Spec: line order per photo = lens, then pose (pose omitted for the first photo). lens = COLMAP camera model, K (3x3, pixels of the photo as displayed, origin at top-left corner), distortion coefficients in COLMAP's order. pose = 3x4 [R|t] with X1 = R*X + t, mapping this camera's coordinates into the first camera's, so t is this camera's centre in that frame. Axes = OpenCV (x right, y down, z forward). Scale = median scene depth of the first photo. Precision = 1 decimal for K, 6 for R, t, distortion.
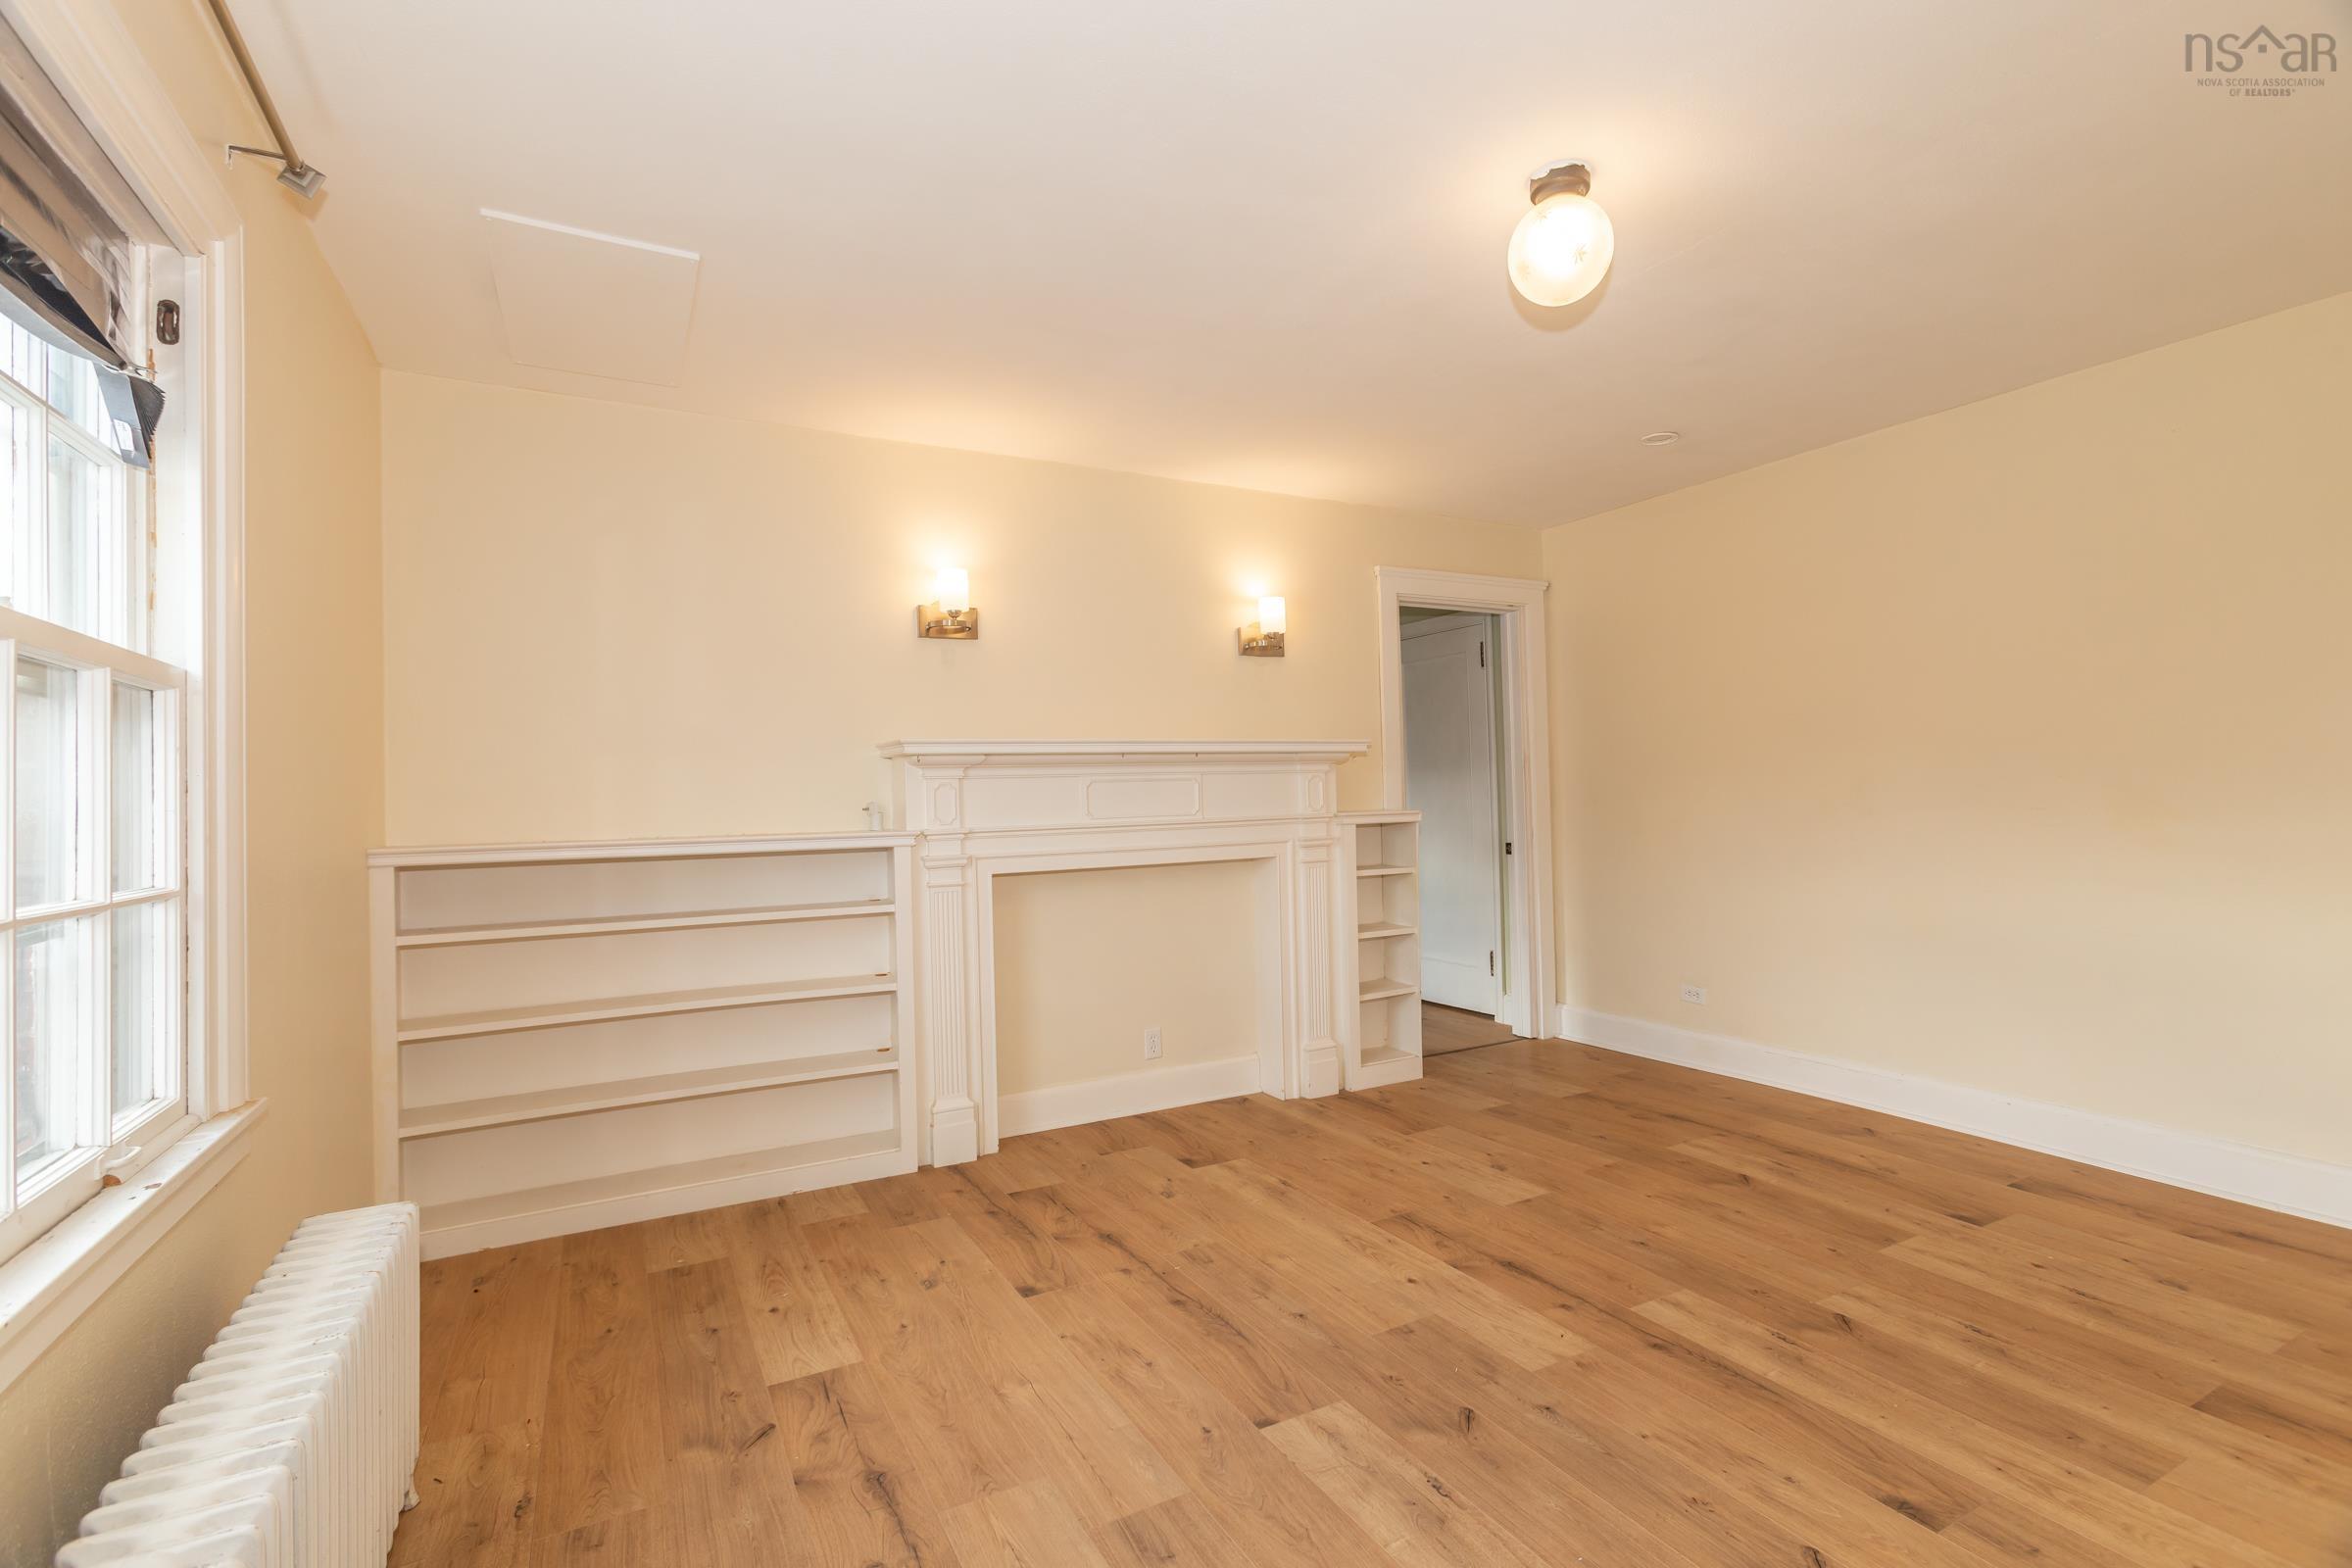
lens RADIAL K [[1070.4, 0, 1182.1], [0, 1070.4, 776.6], [0, 0, 1]] dist [0.000732, 0.000493]
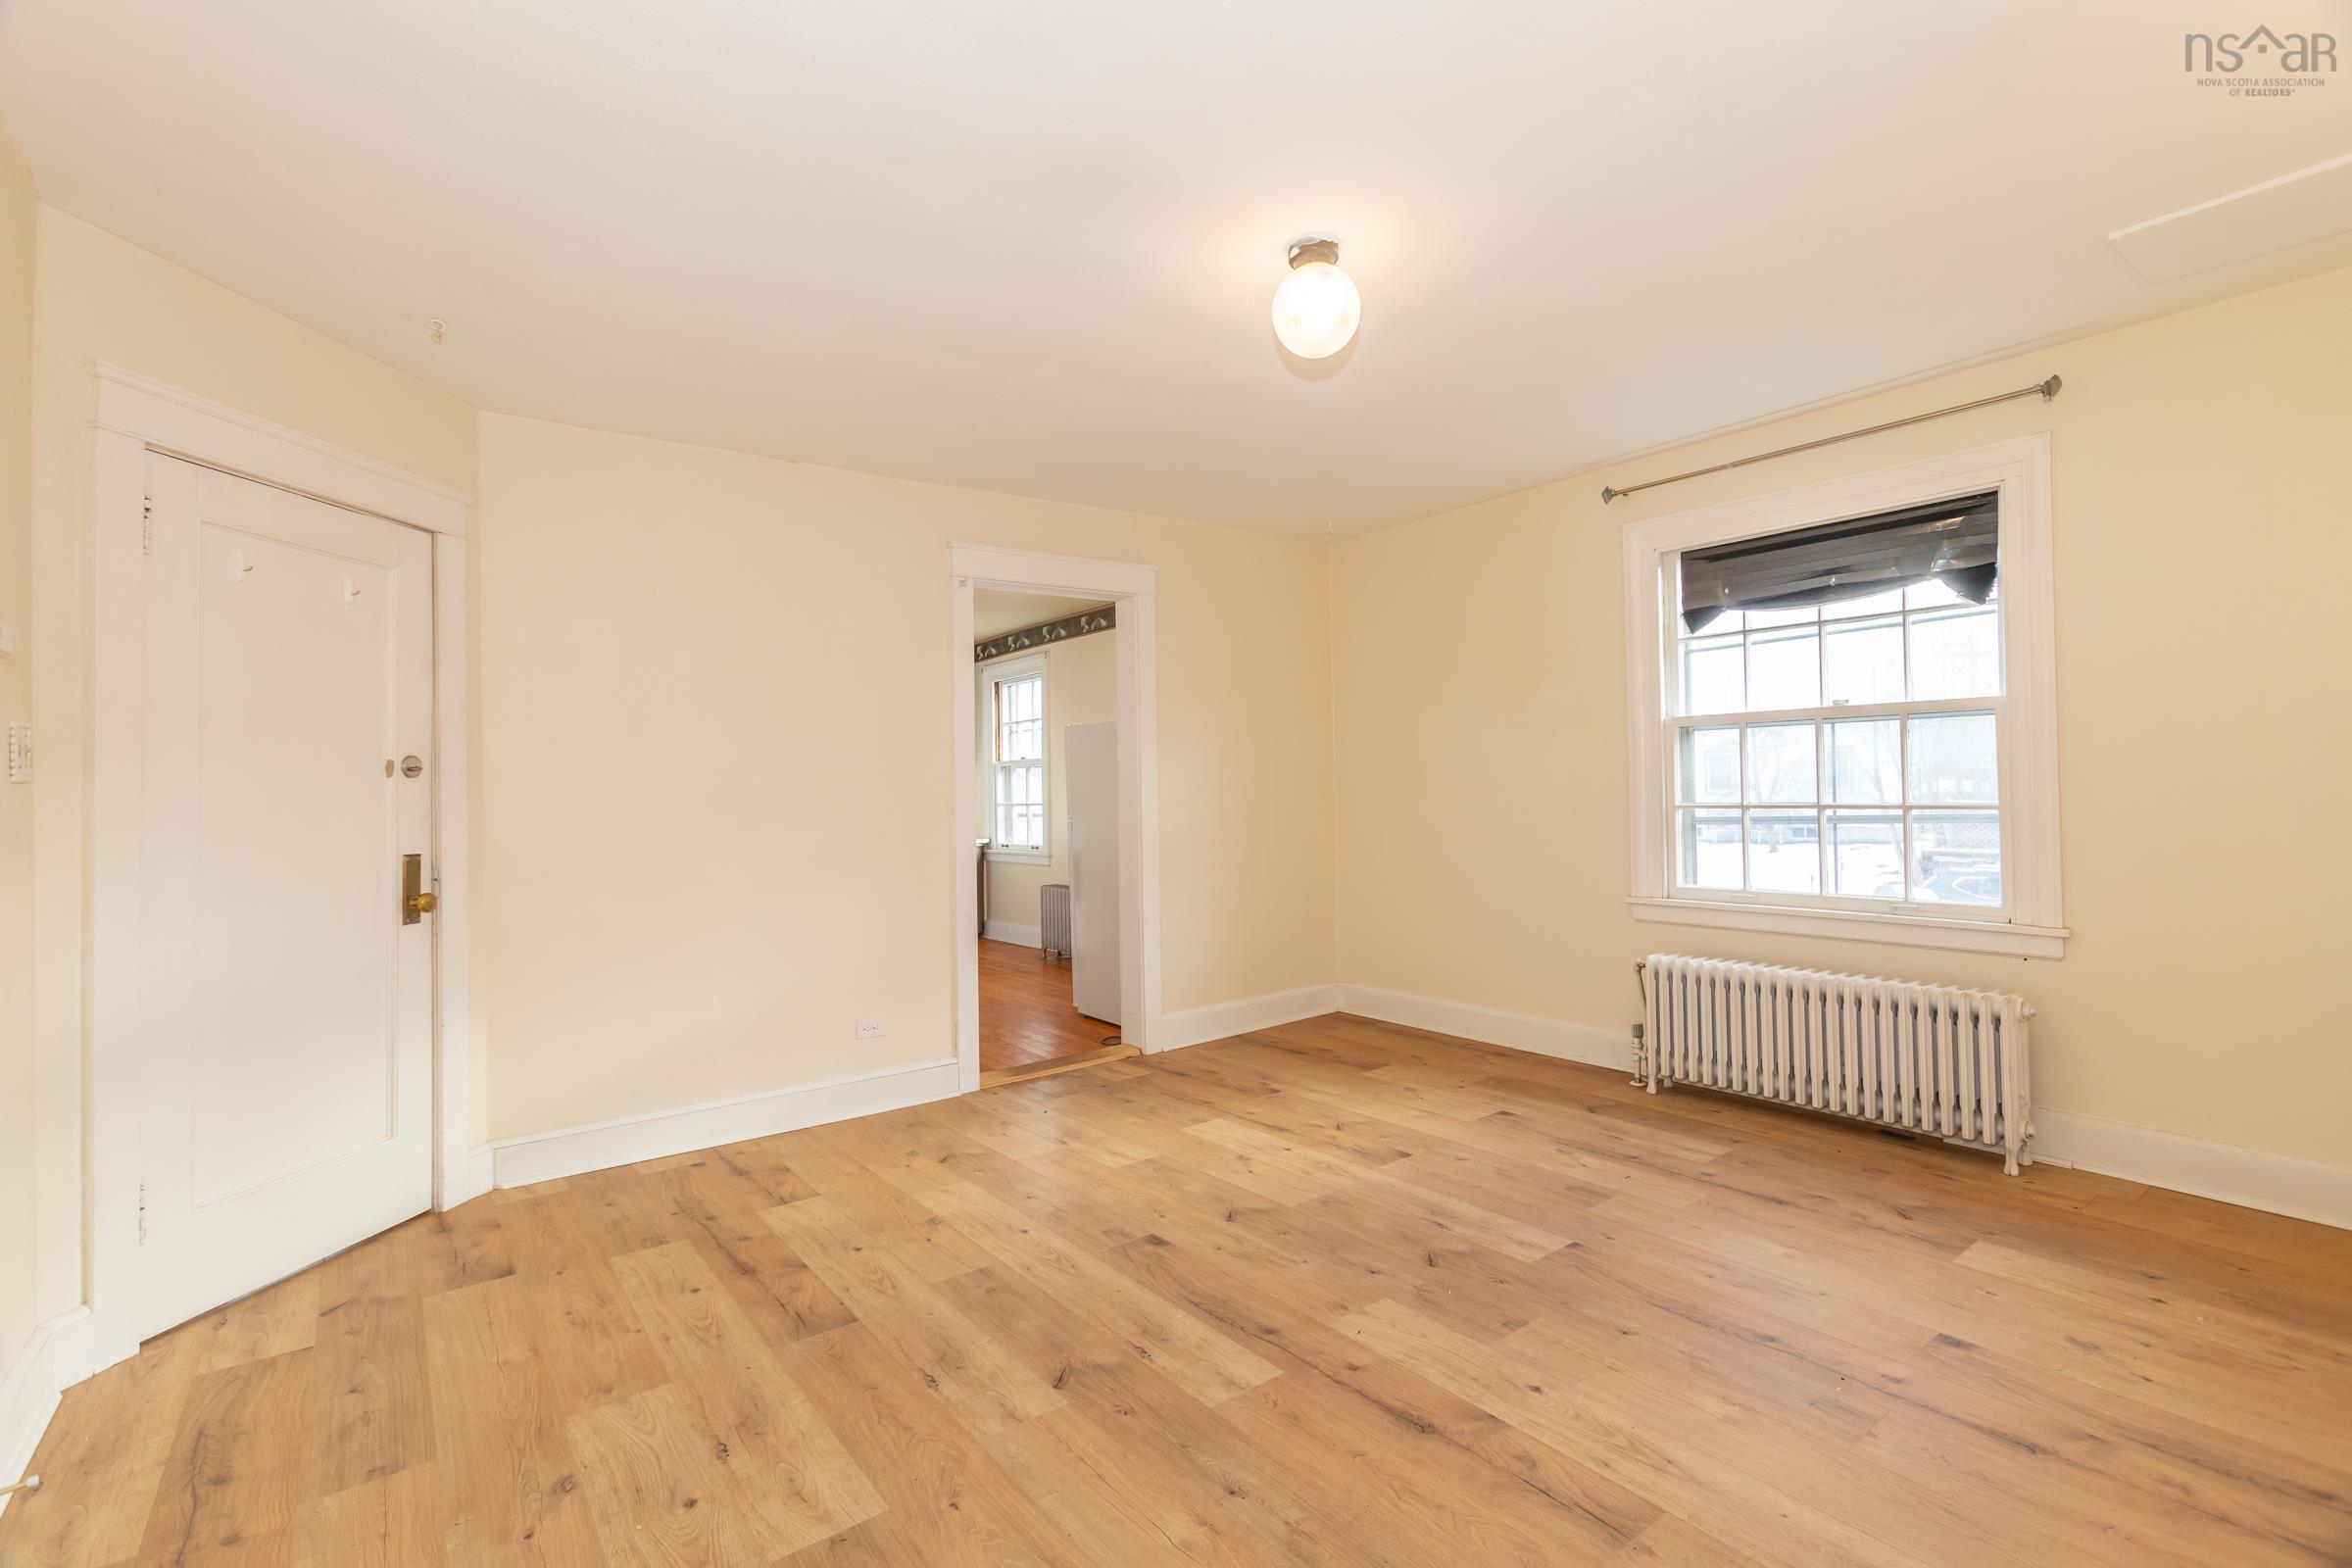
lens RADIAL K [[1070.4, 0, 1176.1], [0, 1070.4, 790.9], [0, 0, 1]] dist [0.000732, 0.000493]
pose [[-0.988189, 0.042608, -0.147199, 0.615710], [0.045637, 0.998809, -0.017256, 0.026051], [0.146289, -0.023770, -0.988956, 1.873707]]
